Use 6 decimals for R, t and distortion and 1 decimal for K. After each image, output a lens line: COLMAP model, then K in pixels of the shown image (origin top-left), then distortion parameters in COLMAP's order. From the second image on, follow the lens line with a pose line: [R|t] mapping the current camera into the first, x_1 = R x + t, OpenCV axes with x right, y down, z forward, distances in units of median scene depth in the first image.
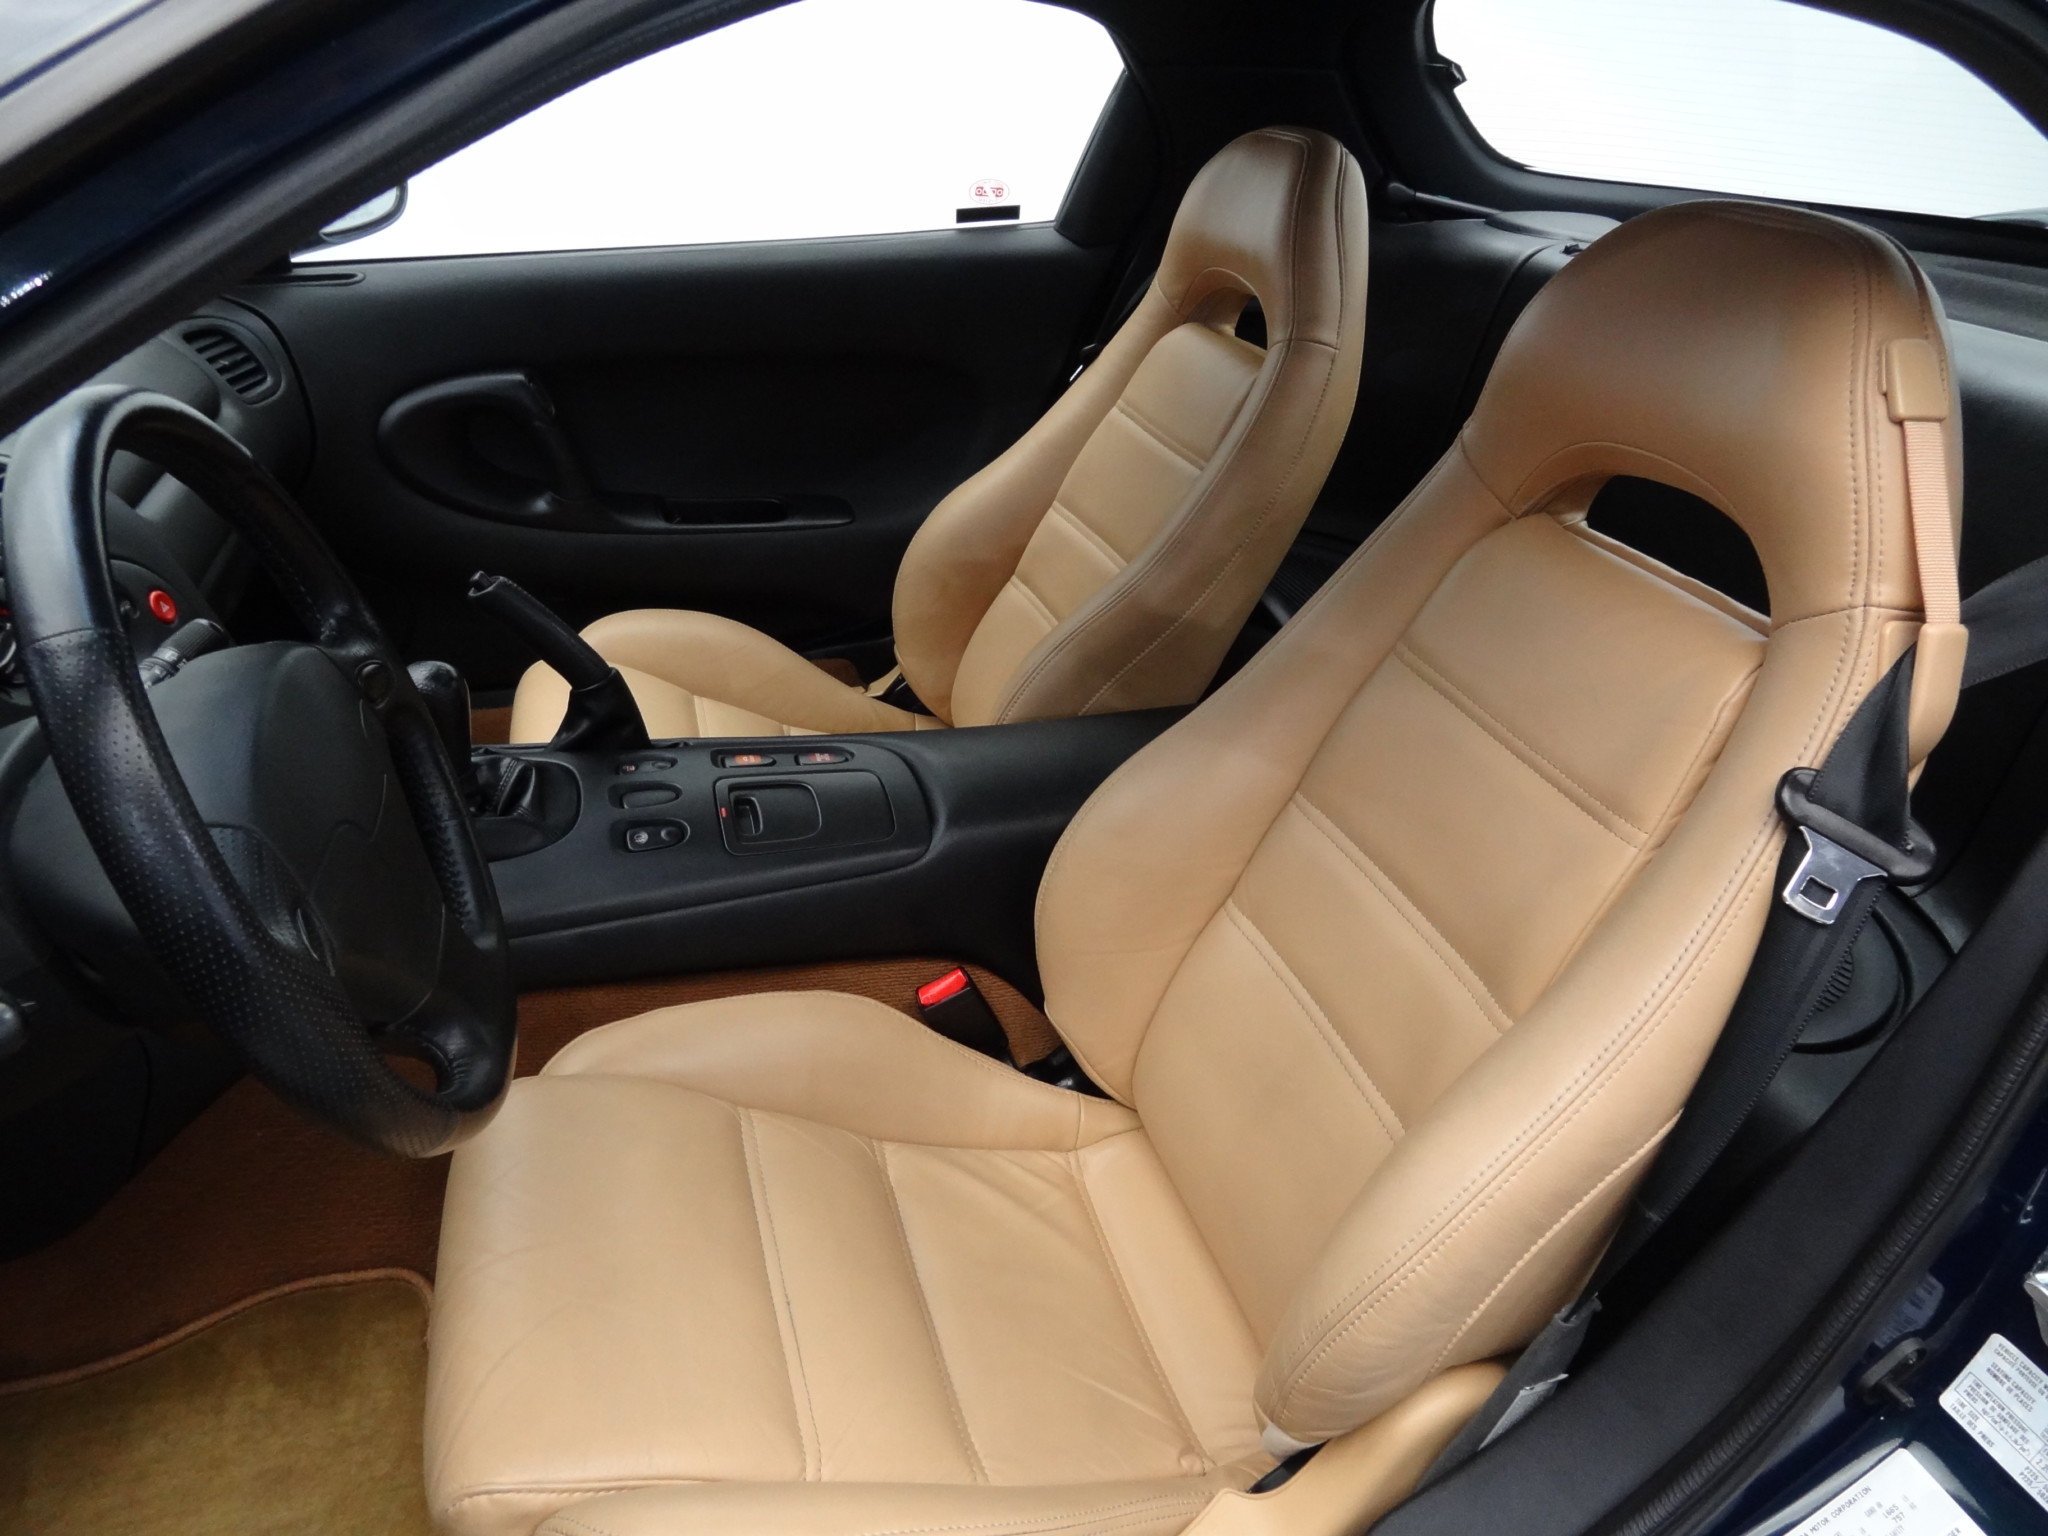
lens RADIAL K [[1458.2, 0, 1020.2], [0, 1458.2, 768.0], [0, 0, 1]] dist [-0.005052, 0.009725]
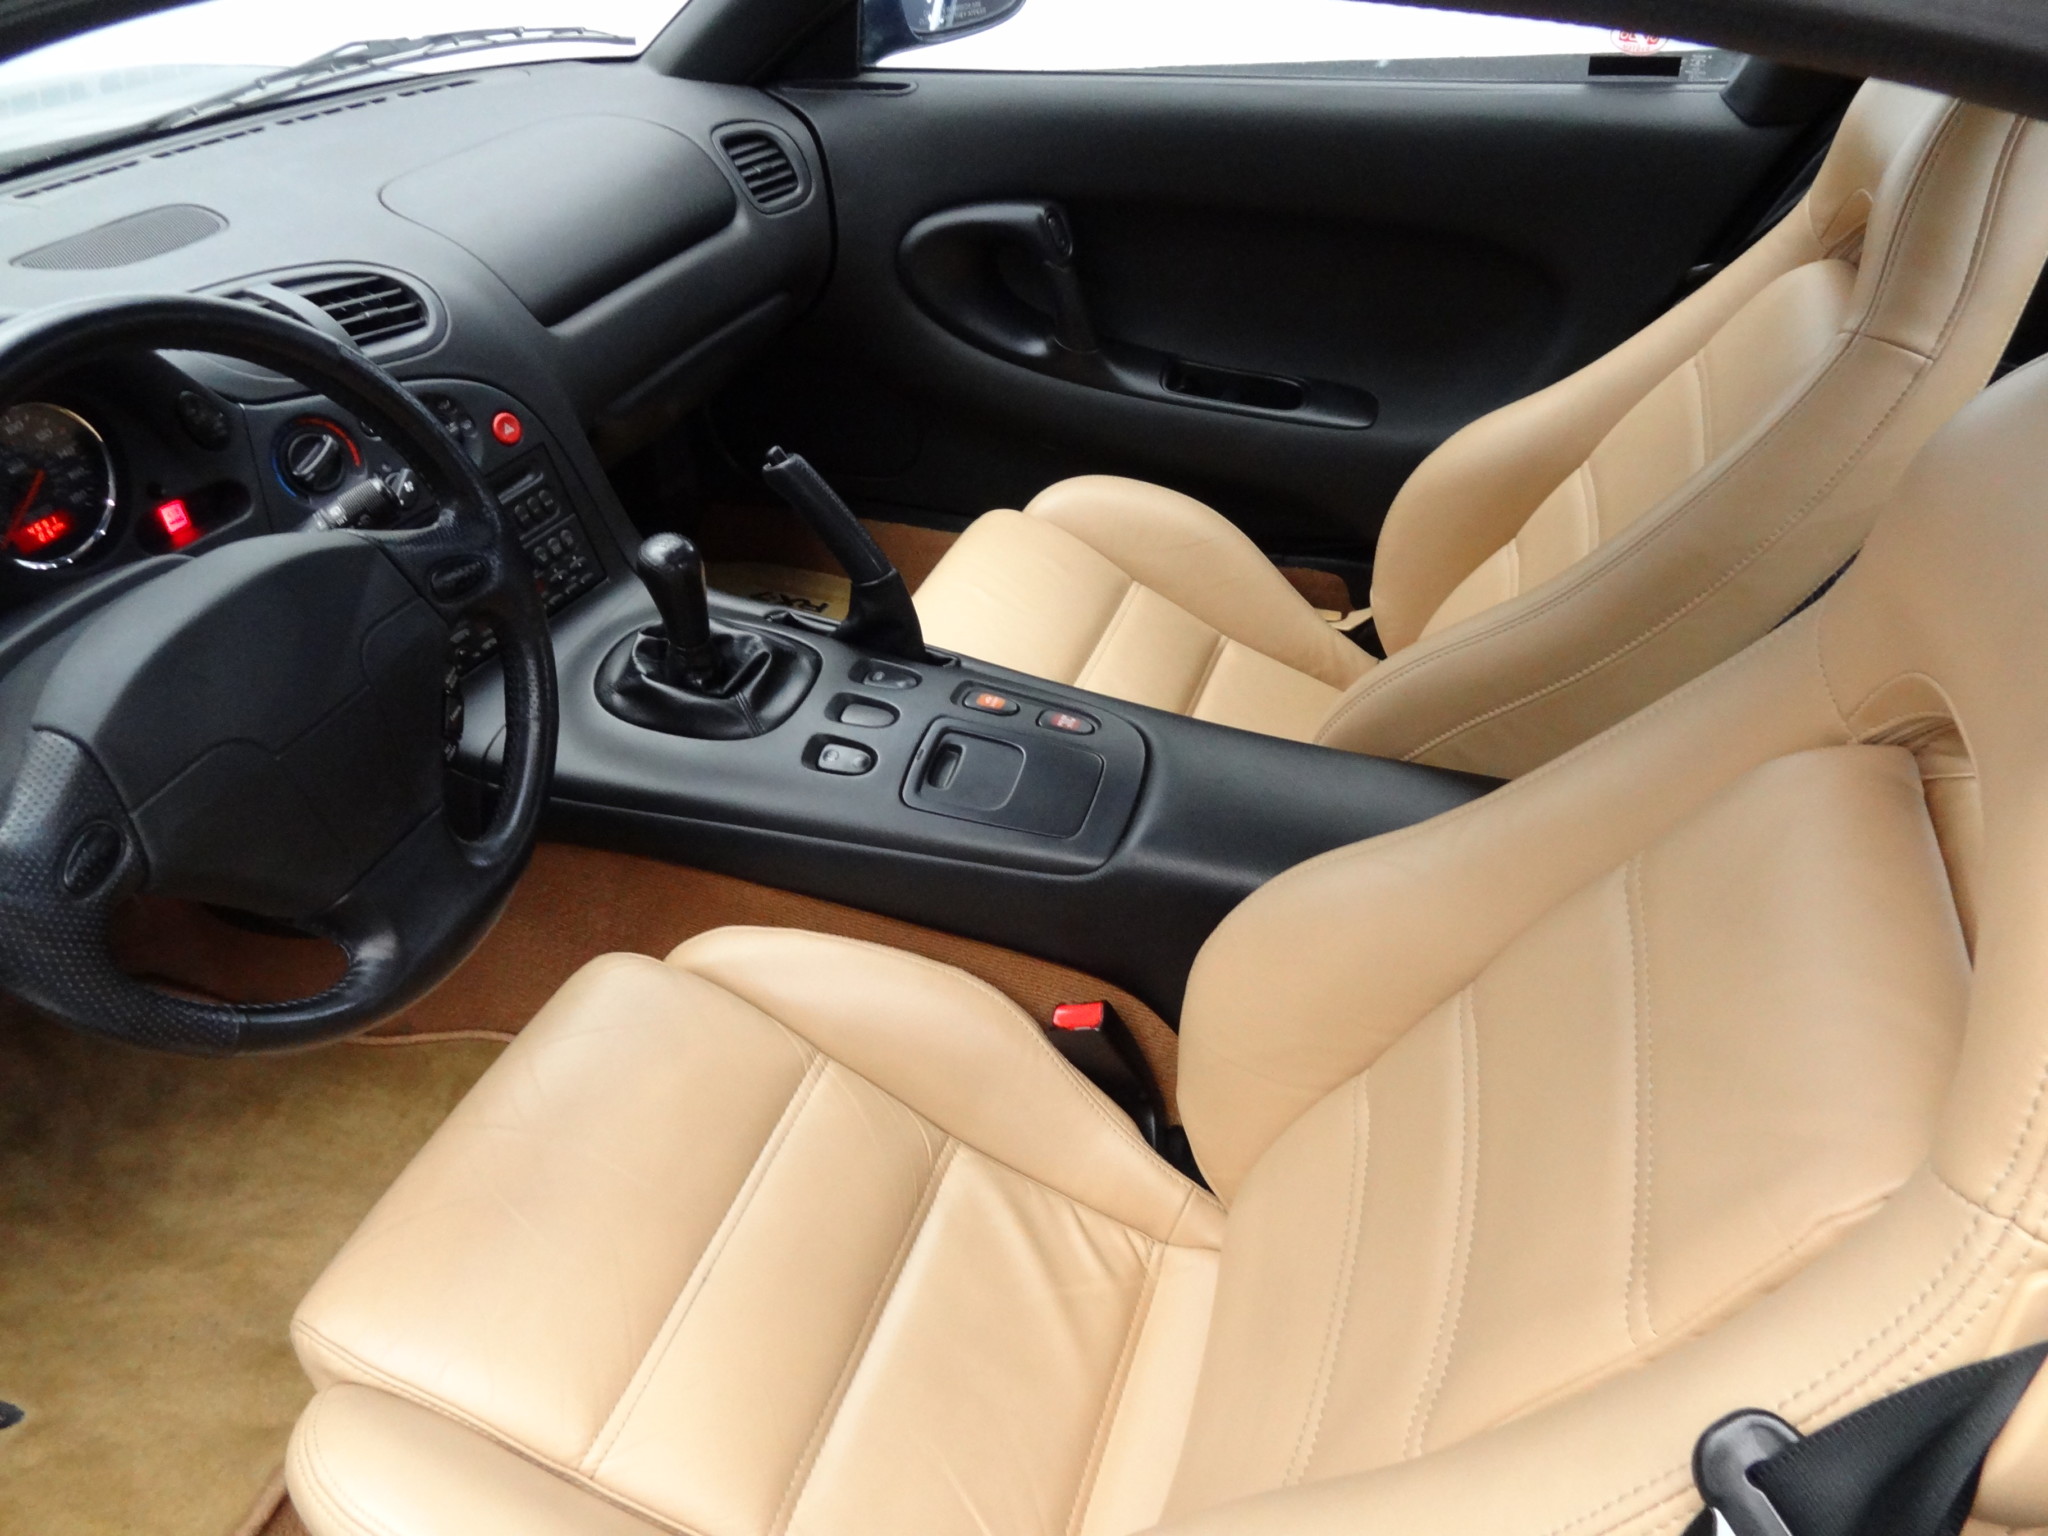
lens RADIAL K [[1458.2, 0, 1025.0], [0, 1458.2, 771.2], [0, 0, 1]] dist [-0.005052, 0.009725]
pose [[0.816327, 0.319213, -0.481365, 0.257791], [-0.239210, 0.945417, 0.221279, -0.154666], [0.525726, -0.065489, 0.848129, 0.199357]]
